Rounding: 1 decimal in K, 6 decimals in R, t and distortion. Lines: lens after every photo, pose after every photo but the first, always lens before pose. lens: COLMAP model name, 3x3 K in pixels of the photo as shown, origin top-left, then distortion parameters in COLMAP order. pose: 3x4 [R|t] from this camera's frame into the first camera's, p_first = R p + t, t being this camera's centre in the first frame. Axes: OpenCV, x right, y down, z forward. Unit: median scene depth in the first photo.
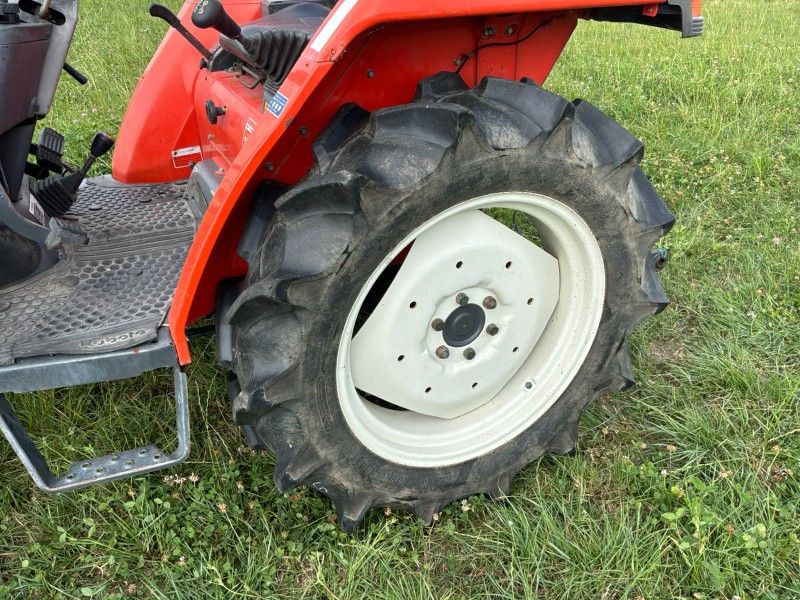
lens RADIAL K [[663.0, 0, 397.0], [0, 663.0, 300.4], [0, 0, 1]] dist [0.097621, -0.167771]
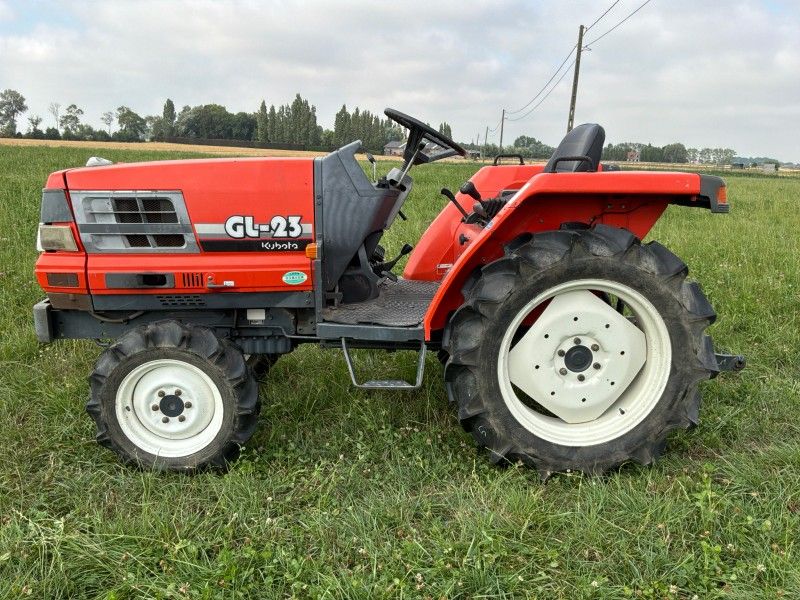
lens RADIAL K [[663.0, 0, 397.0], [0, 663.0, 300.4], [0, 0, 1]] dist [0.097621, -0.167771]
pose [[0.927701, 0.105243, -0.358182, 0.281754], [-0.203137, 0.947276, -0.247798, 0.441332], [0.313219, 0.302643, 0.900167, -0.808588]]
